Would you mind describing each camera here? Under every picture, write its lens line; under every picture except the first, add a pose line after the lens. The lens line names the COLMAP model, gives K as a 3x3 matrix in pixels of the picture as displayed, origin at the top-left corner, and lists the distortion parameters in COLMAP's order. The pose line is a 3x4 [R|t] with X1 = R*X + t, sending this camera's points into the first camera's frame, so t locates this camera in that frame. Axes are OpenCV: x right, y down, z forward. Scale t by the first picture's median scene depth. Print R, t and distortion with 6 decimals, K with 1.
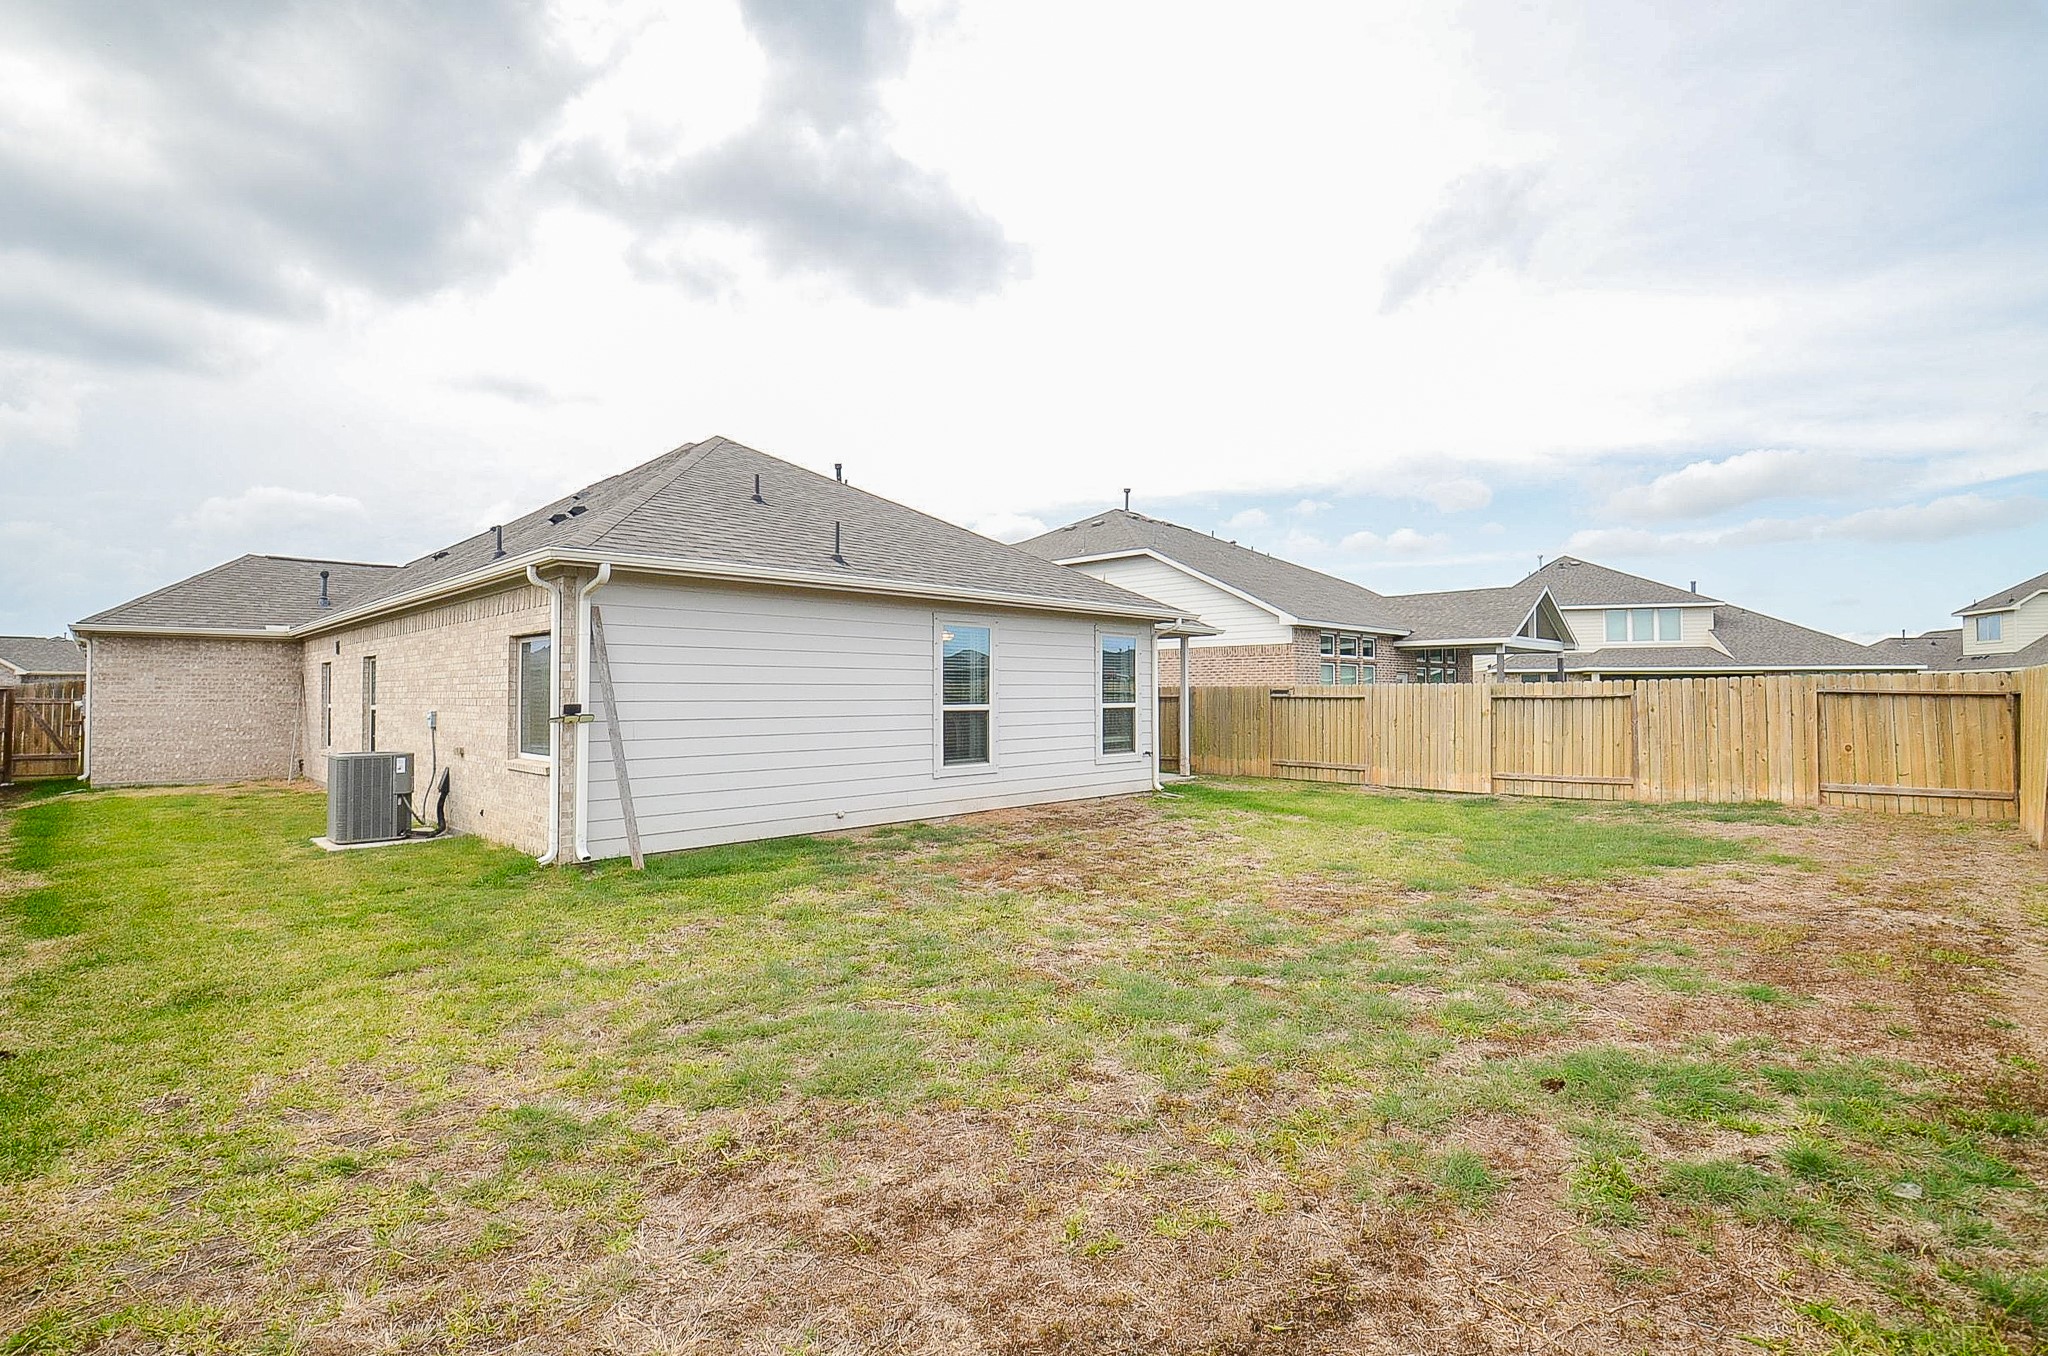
lens RADIAL K [[935.5, 0, 1023.3], [0, 935.5, 676.7], [0, 0, 1]] dist [0.001877, -0.006538]
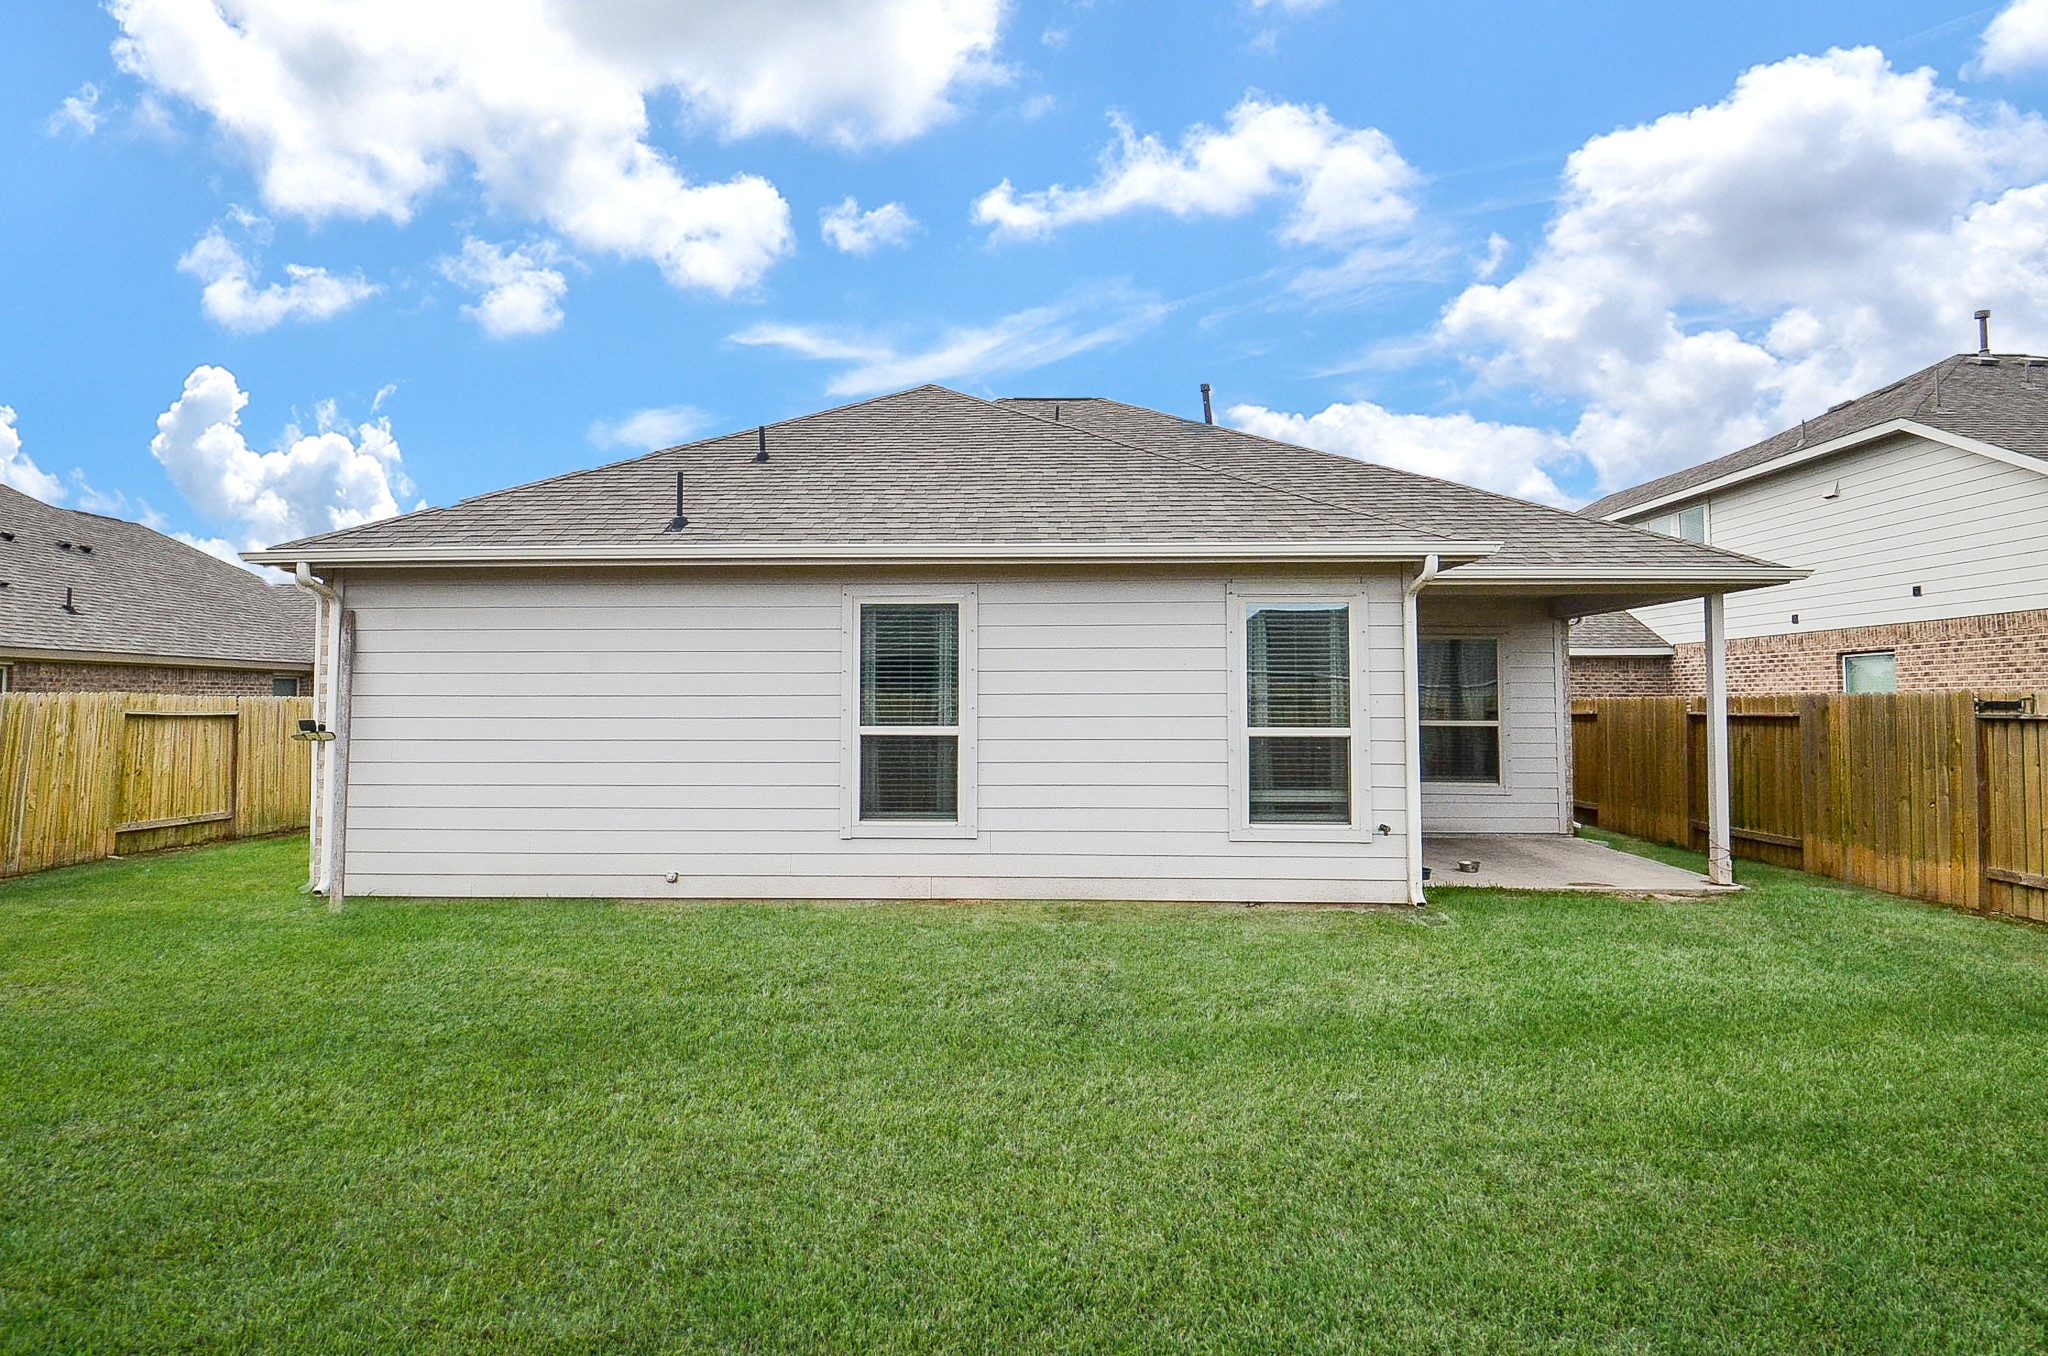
lens RADIAL K [[1121.4, 0, 1022.0], [0, 1121.4, 679.7], [0, 0, 1]] dist [-0.004135, -0.000447]
pose [[0.677584, -0.017809, -0.735229, 0.478160], [0.011497, 0.999841, -0.013623, 0.008199], [0.735355, 0.000778, 0.677682, 0.470323]]
